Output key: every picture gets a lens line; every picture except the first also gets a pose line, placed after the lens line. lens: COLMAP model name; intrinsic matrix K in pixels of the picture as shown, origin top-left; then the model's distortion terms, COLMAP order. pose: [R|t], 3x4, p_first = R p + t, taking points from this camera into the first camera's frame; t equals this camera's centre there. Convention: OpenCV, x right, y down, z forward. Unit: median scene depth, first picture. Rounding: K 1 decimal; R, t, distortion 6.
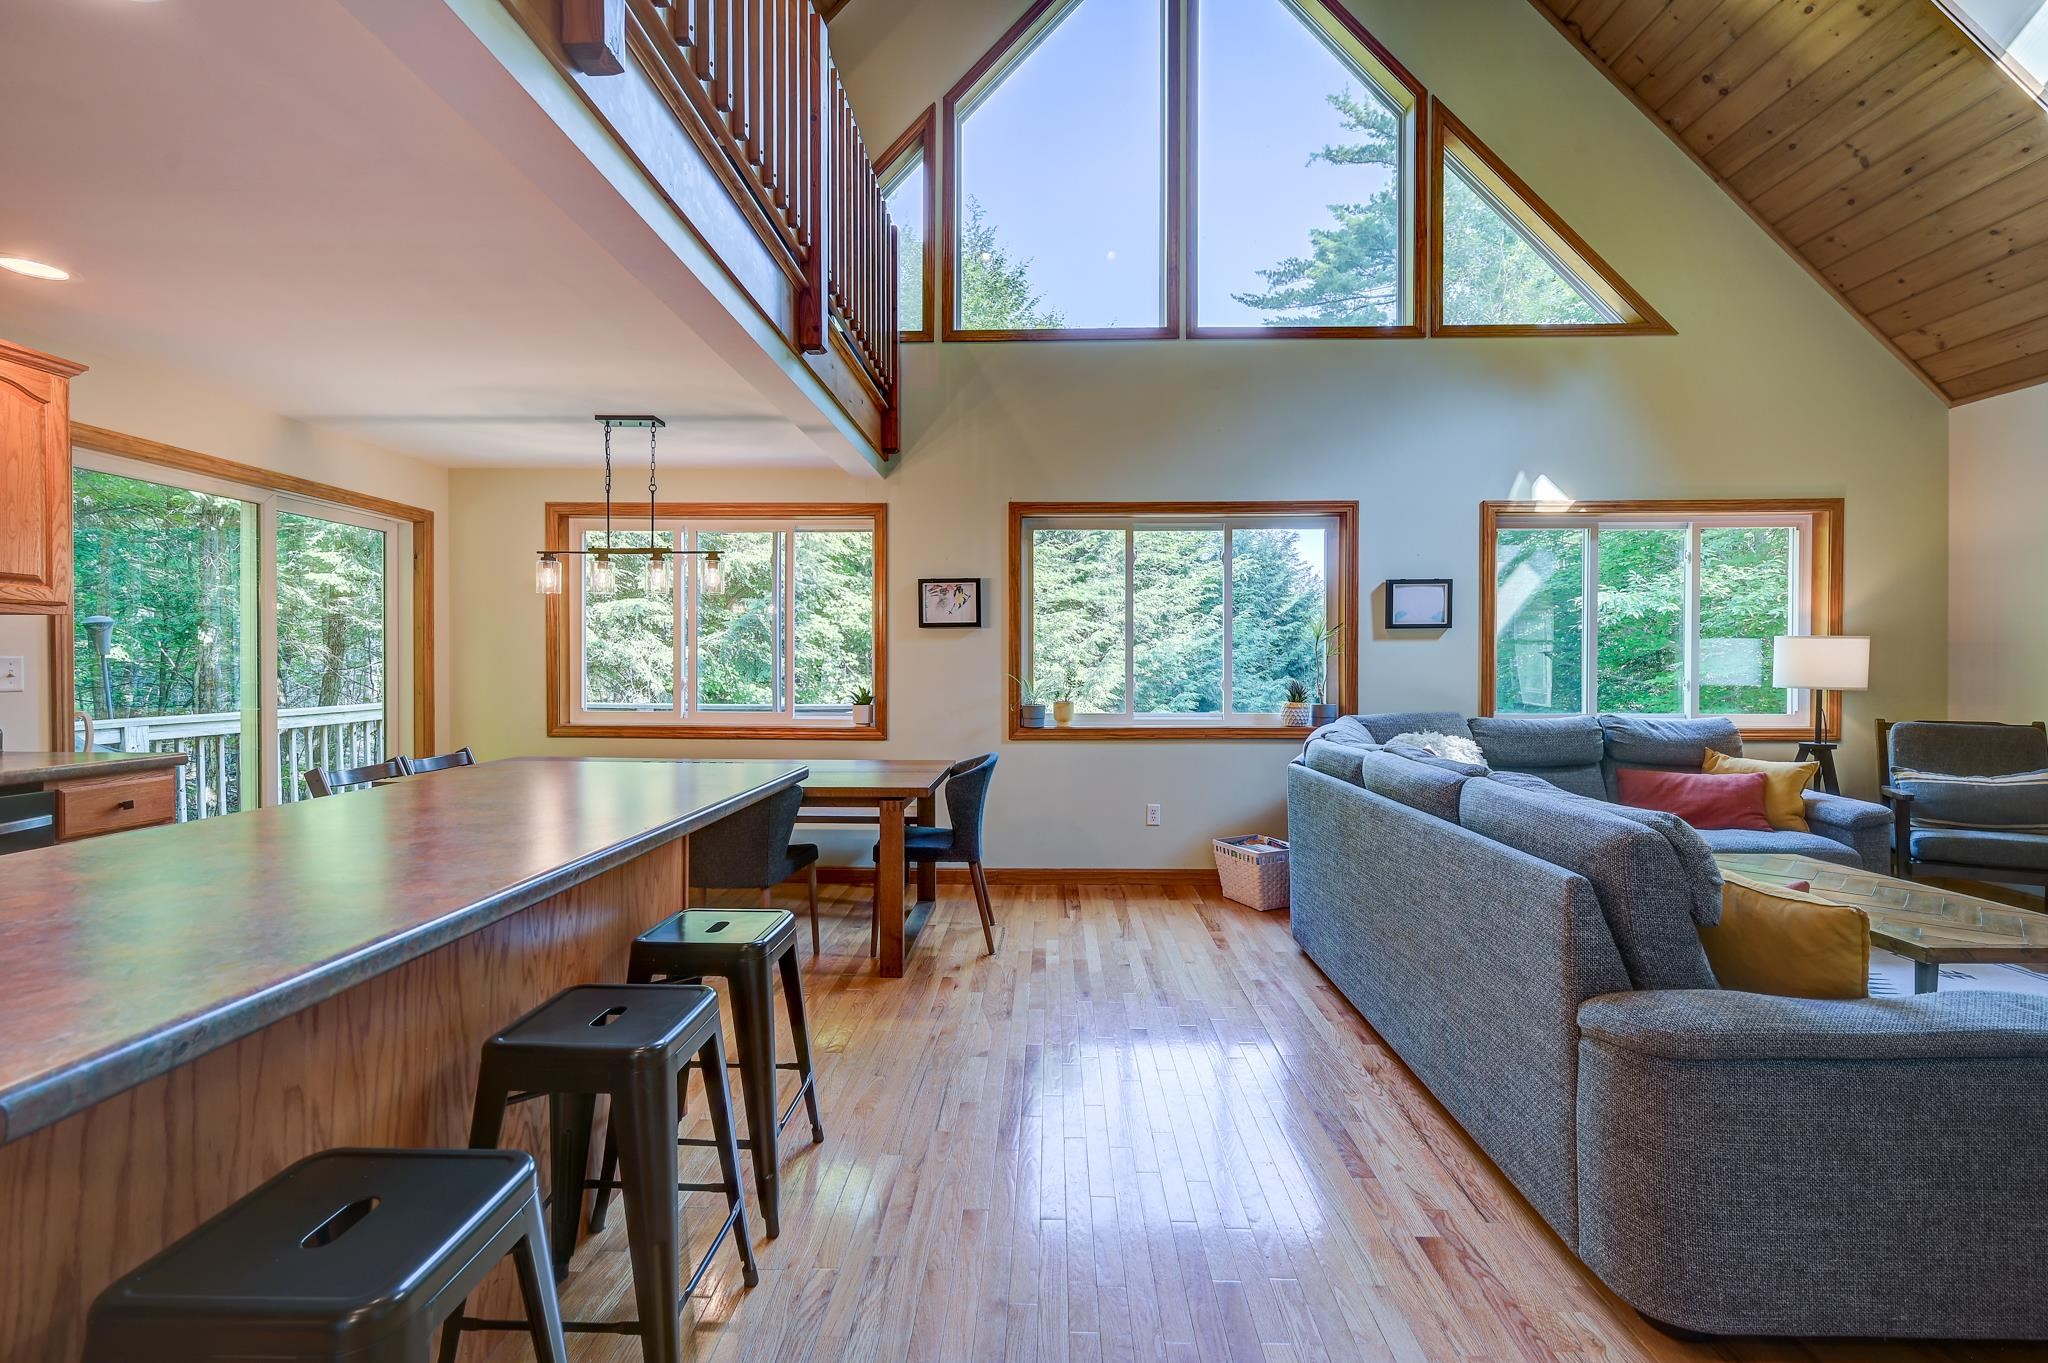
lens RADIAL K [[899.8, 0, 1026.7], [0, 899.8, 672.6], [0, 0, 1]] dist [-0.000676, 0.000562]
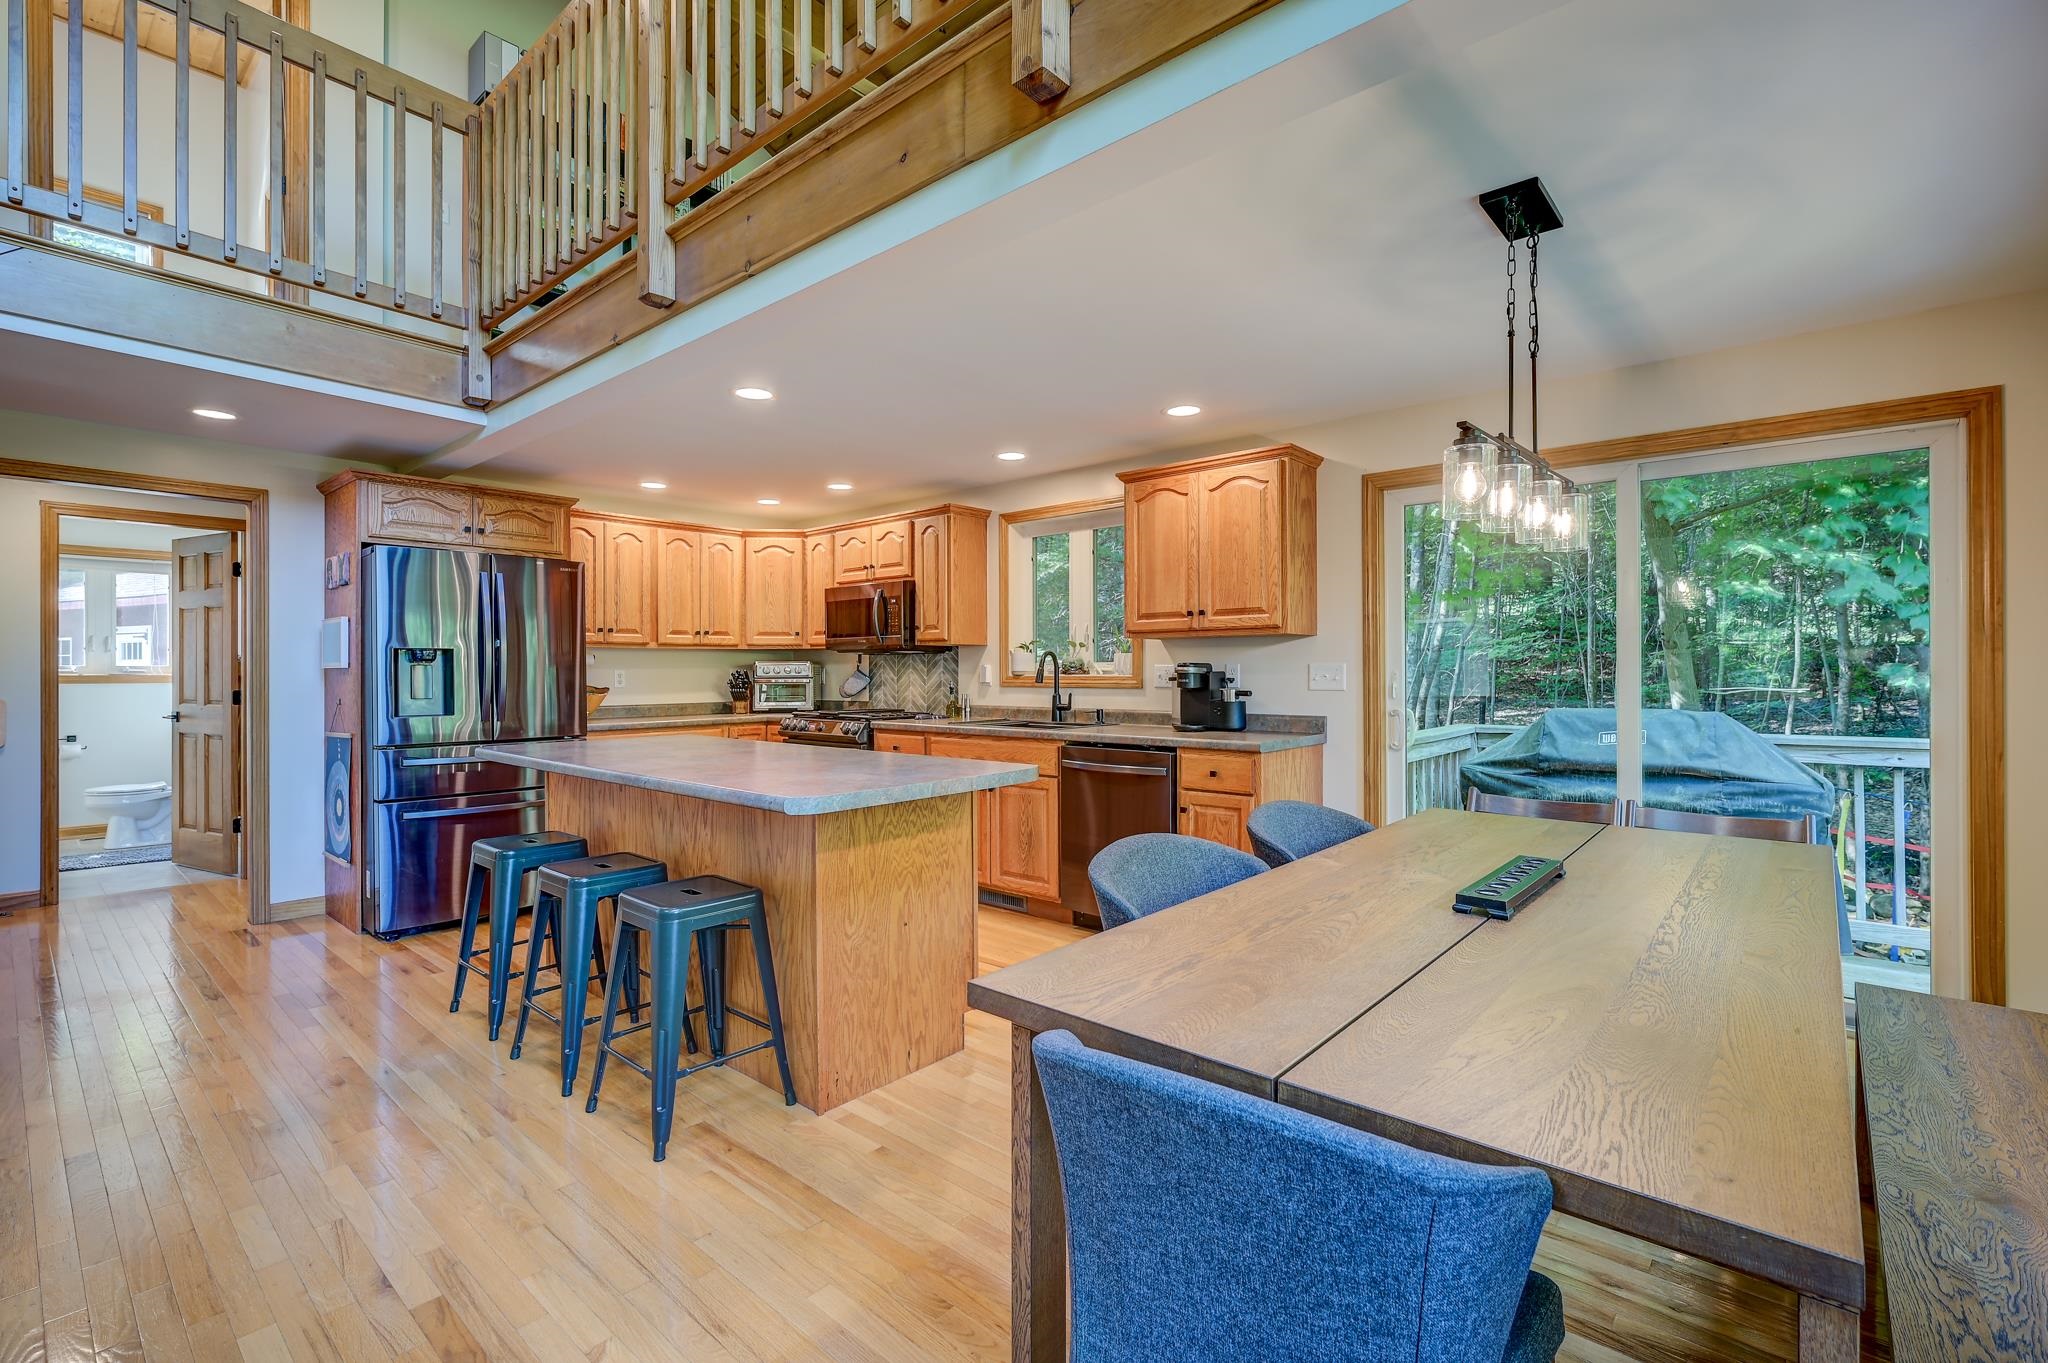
lens RADIAL K [[909.3, 0, 1025.7], [0, 909.3, 671.0], [0, 0, 1]] dist [-0.001405, 0.000681]
pose [[-0.637060, -0.000896, -0.770813, 0.154778], [-0.007123, 0.999963, 0.004725, -0.007965], [0.770781, 0.008500, -0.637043, 1.080342]]
